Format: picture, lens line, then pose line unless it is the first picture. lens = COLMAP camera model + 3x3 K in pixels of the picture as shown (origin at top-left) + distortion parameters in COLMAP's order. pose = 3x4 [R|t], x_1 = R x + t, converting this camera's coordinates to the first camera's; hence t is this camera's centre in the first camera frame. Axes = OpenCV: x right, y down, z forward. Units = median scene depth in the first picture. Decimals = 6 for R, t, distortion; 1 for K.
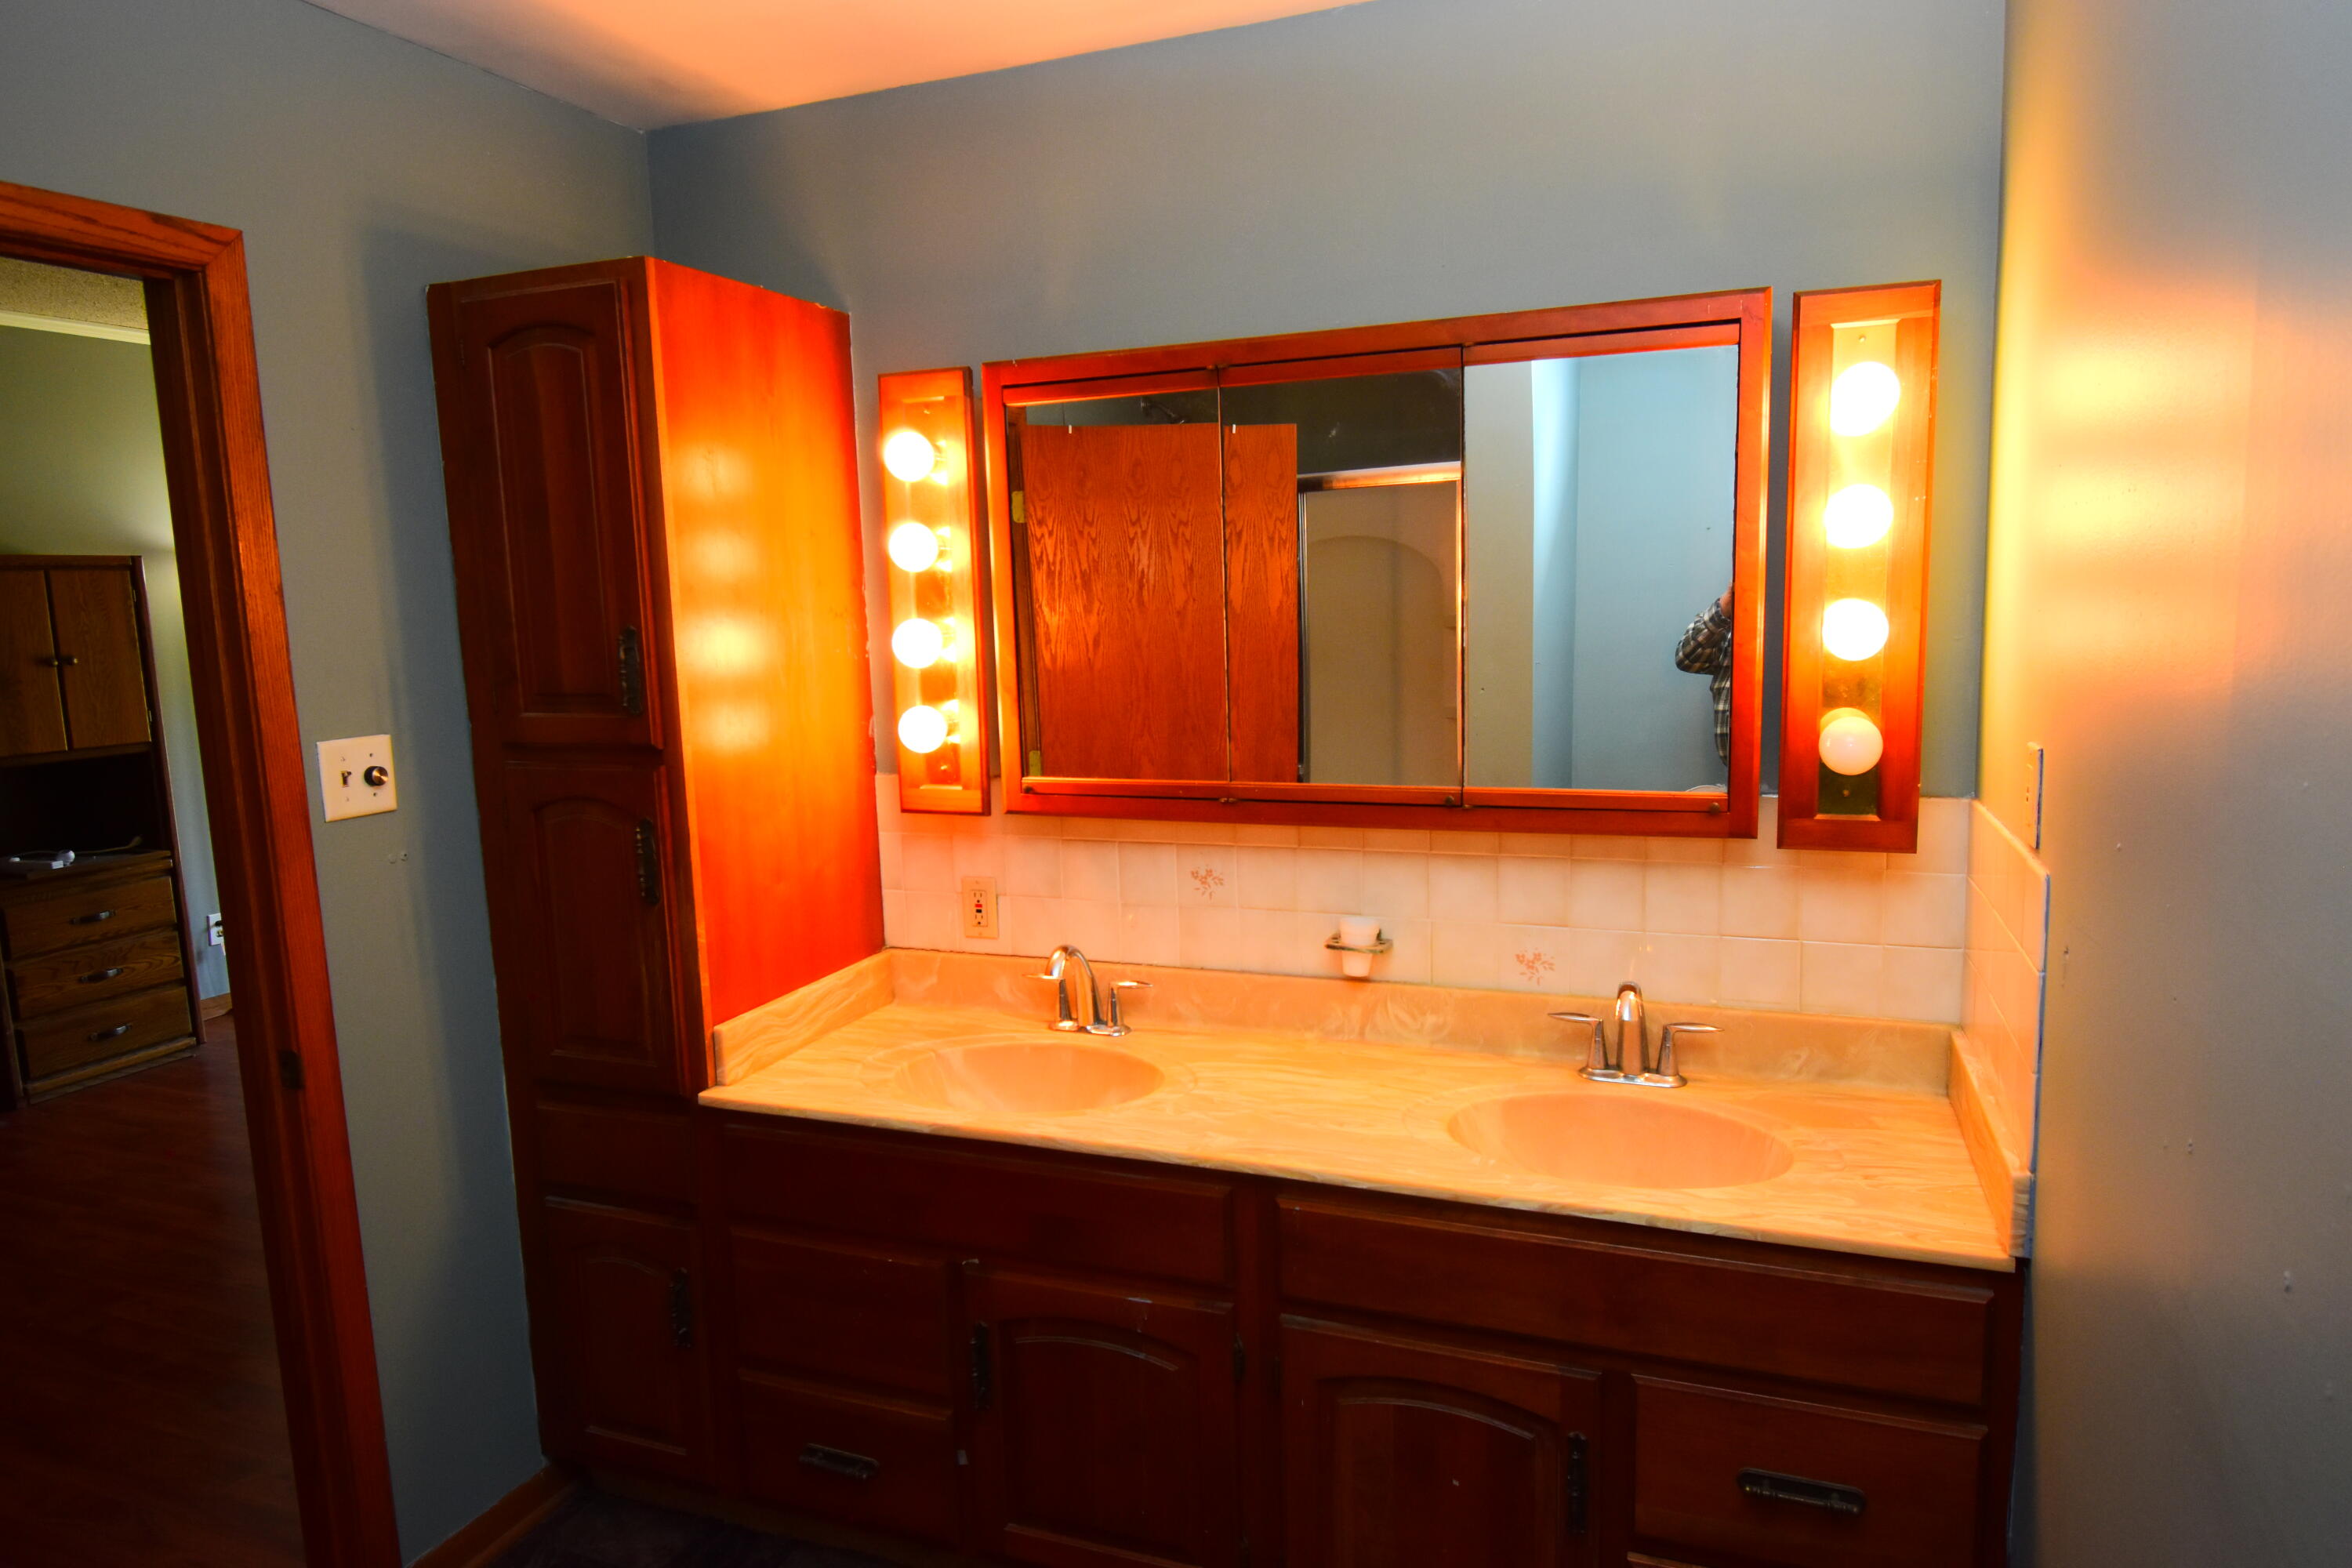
lens RADIAL K [[1437.7, 0, 1182.6], [0, 1437.7, 781.3], [0, 0, 1]] dist [0.015741, -0.001929]
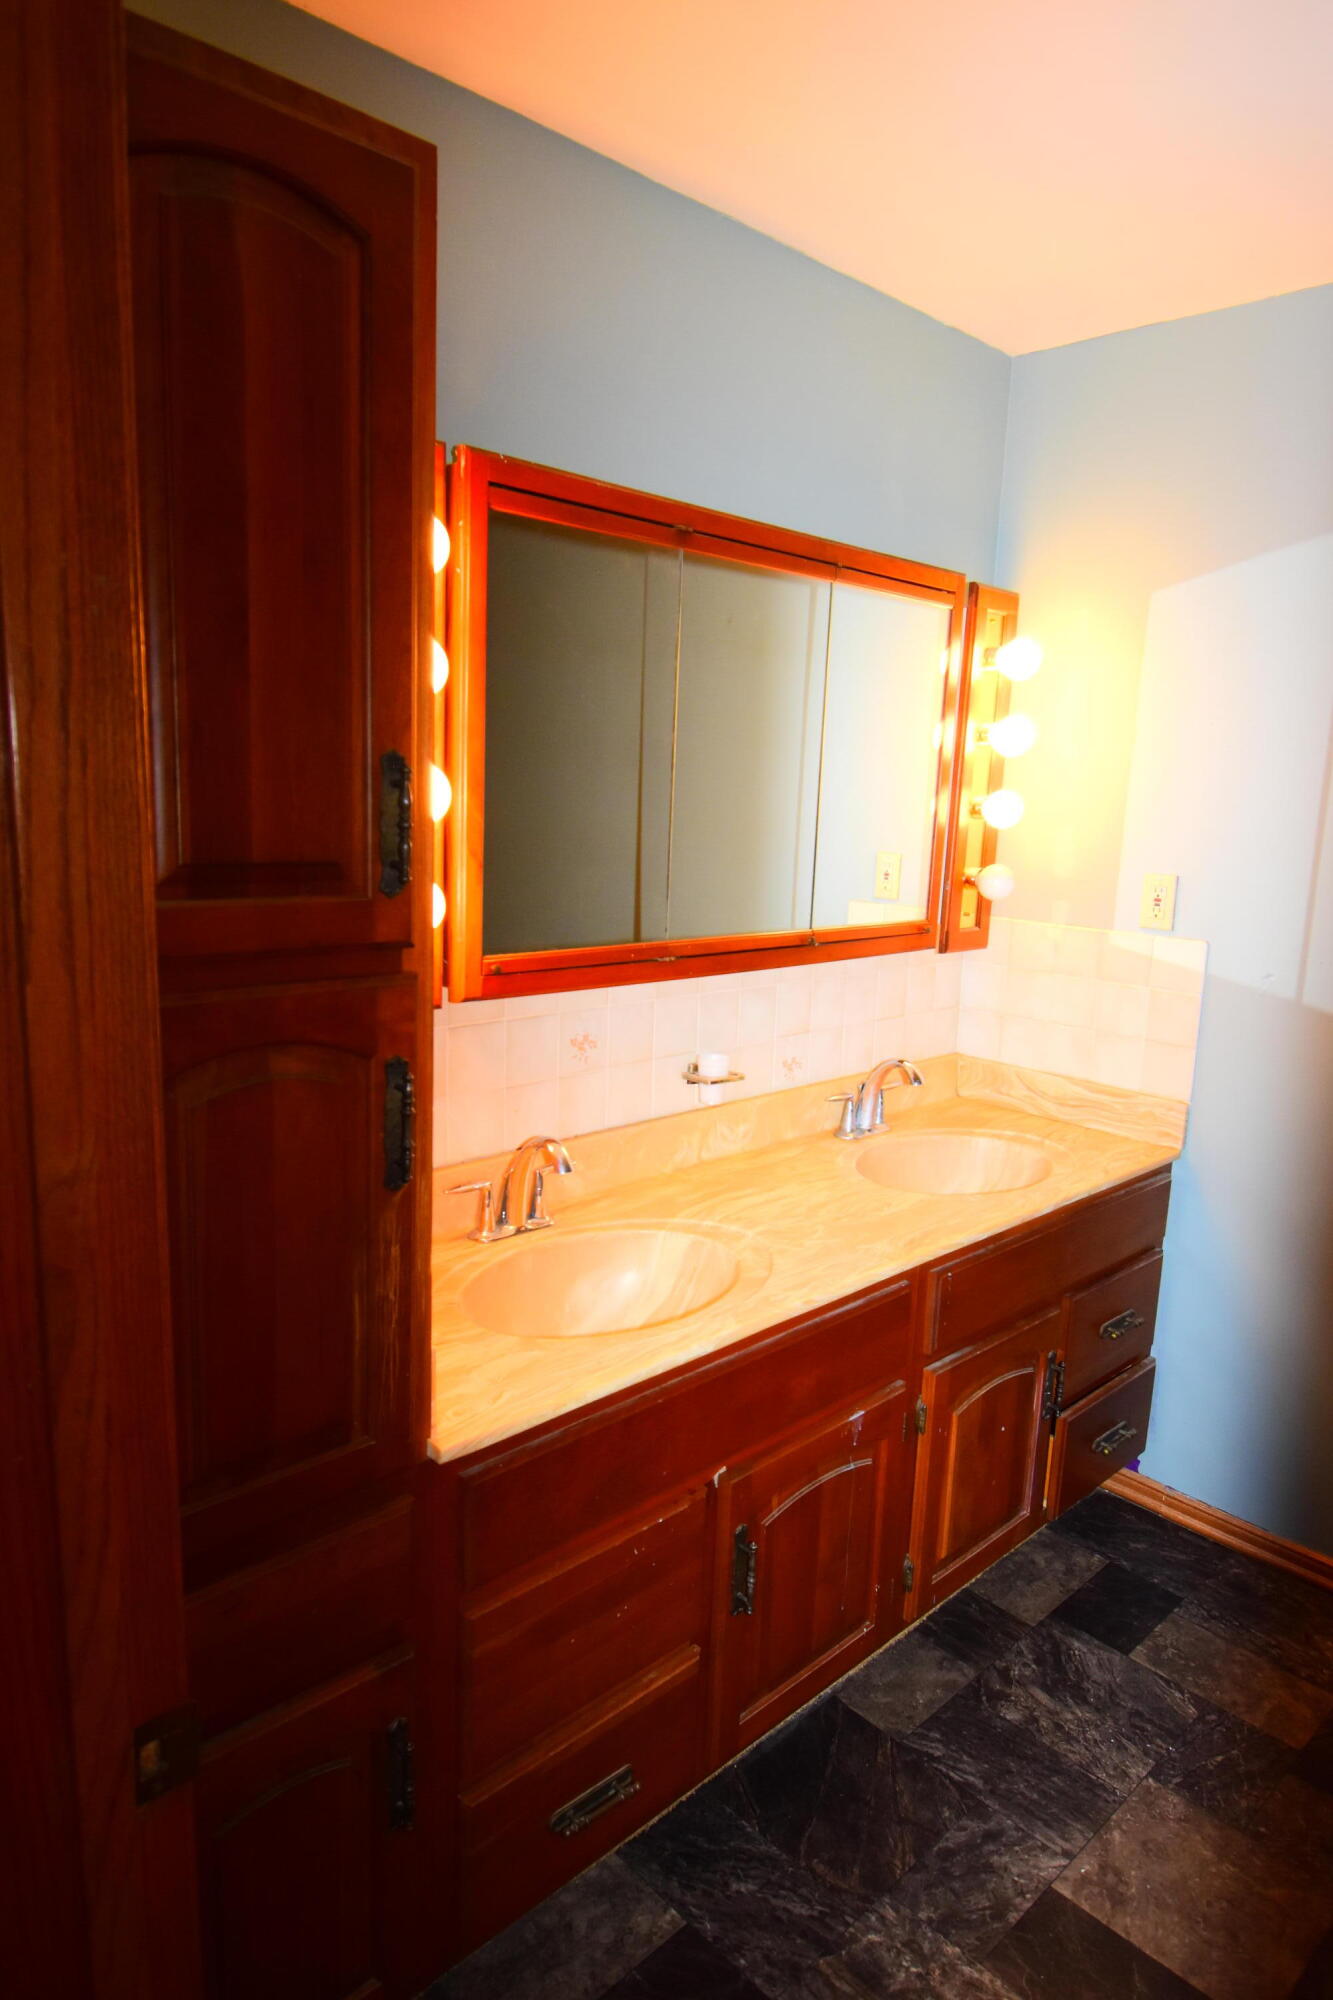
lens RADIAL K [[1222.5, 0, 668.0], [0, 1222.5, 1000.7], [0, 0, 1]] dist [0.015741, -0.001929]
pose [[0.428925, -0.117029, 0.895727, -0.745874], [0.071468, 0.992861, 0.095497, -0.040591], [-0.900508, 0.023055, 0.434227, 0.611576]]
